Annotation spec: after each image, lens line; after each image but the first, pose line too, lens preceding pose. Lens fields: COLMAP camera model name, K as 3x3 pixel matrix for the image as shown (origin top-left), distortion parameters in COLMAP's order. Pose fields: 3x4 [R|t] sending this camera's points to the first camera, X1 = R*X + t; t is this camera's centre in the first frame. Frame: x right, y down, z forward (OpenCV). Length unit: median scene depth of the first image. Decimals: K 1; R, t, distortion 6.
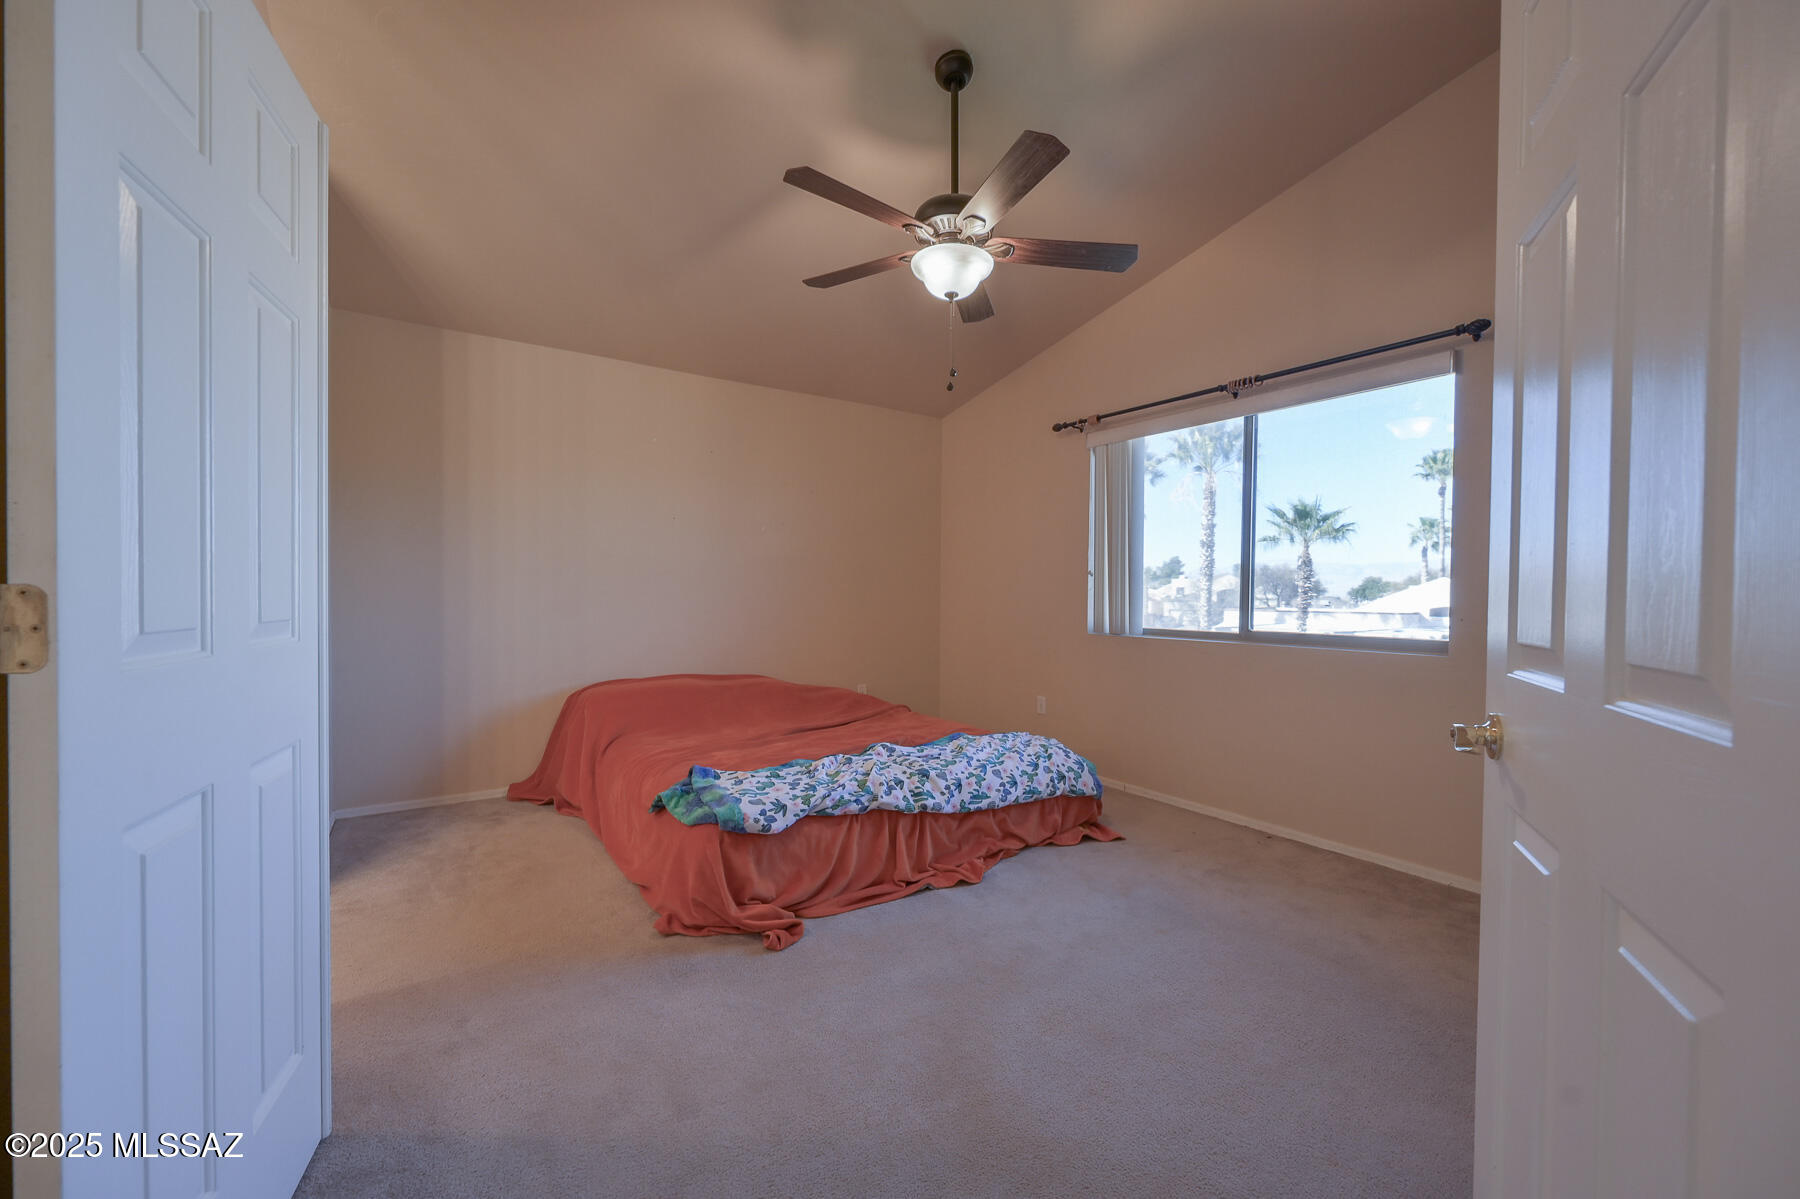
lens RADIAL K [[705.4, 0, 898.8], [0, 705.4, 591.4], [0, 0, 1]] dist [-0.001324, -0.000250]
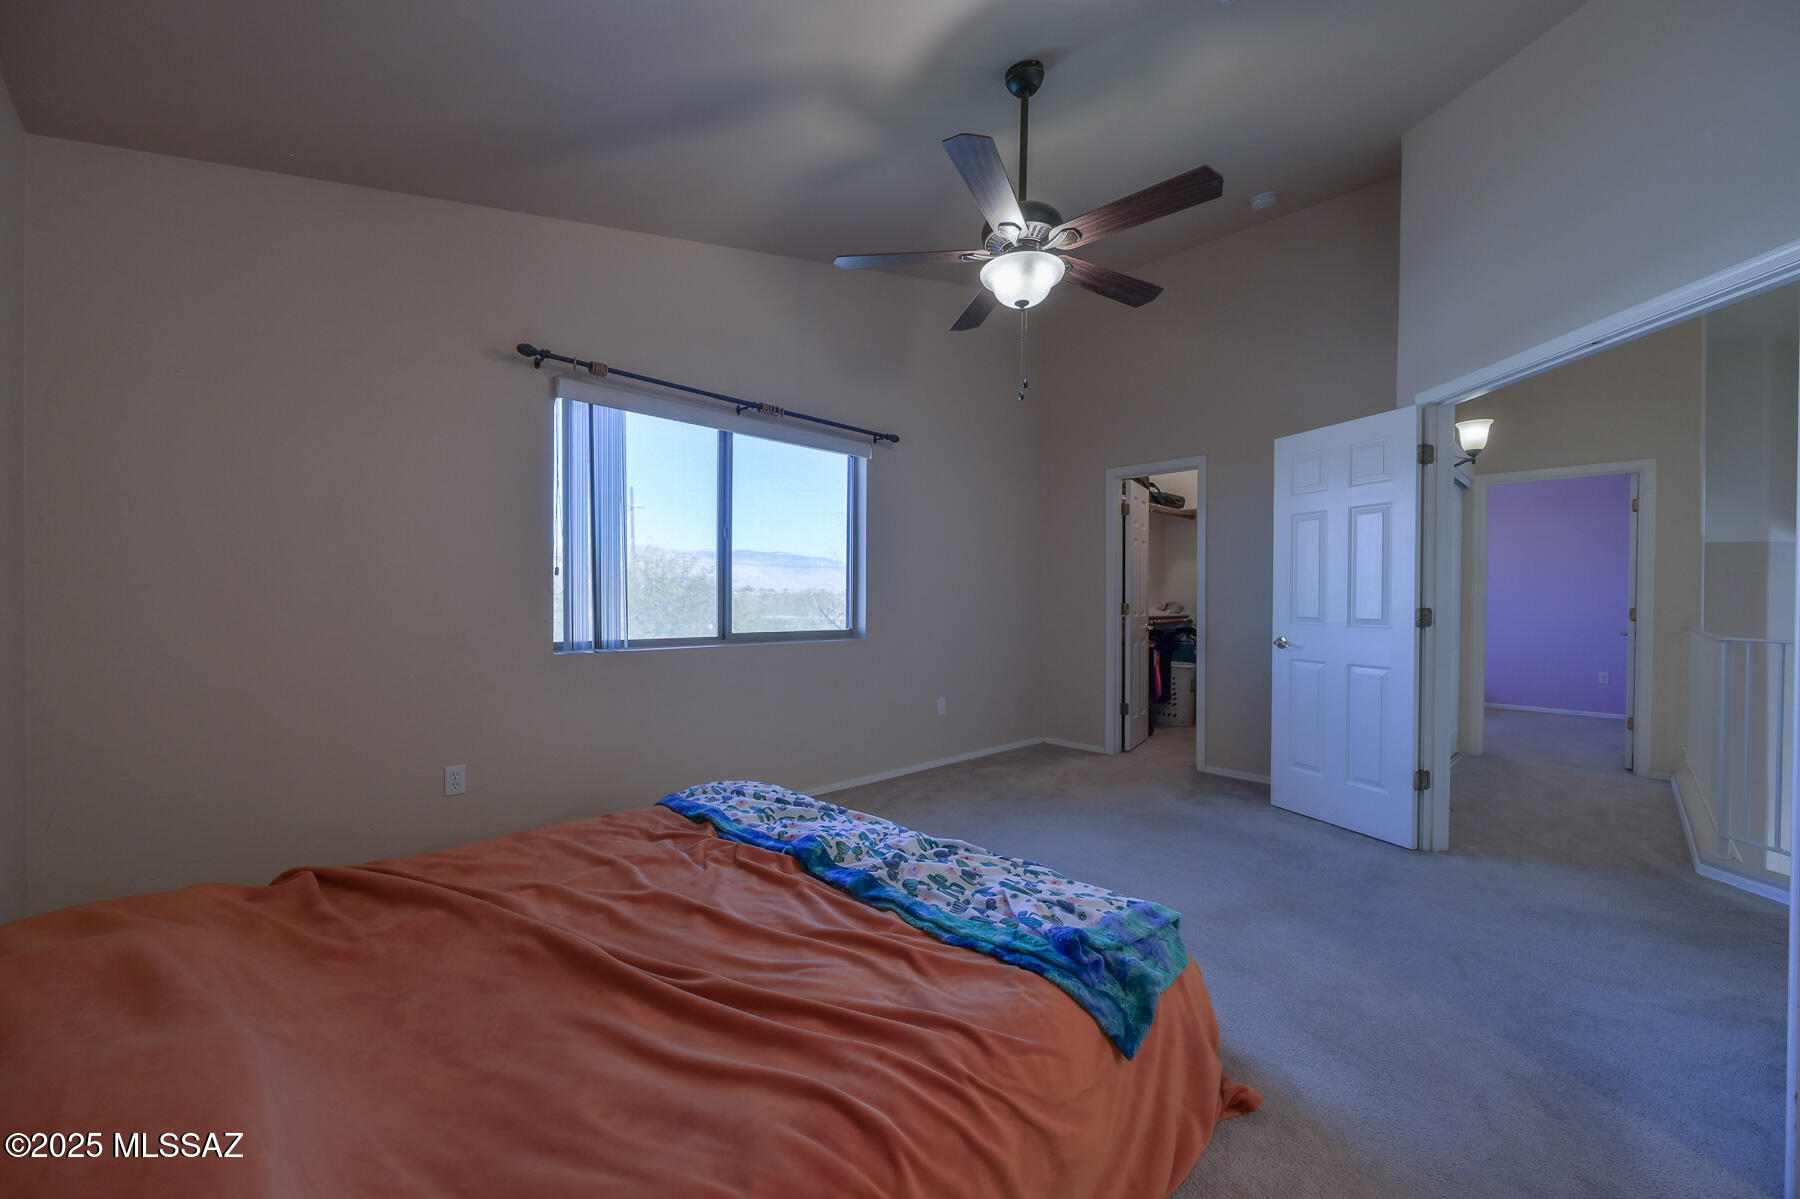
lens RADIAL K [[705.4, 0, 898.8], [0, 705.4, 591.4], [0, 0, 1]] dist [-0.001324, -0.000250]
pose [[-0.161496, 0.001840, 0.986872, -0.568566], [-0.016646, 0.999851, -0.004588, -0.007702], [-0.986733, -0.017169, -0.161441, 0.873287]]
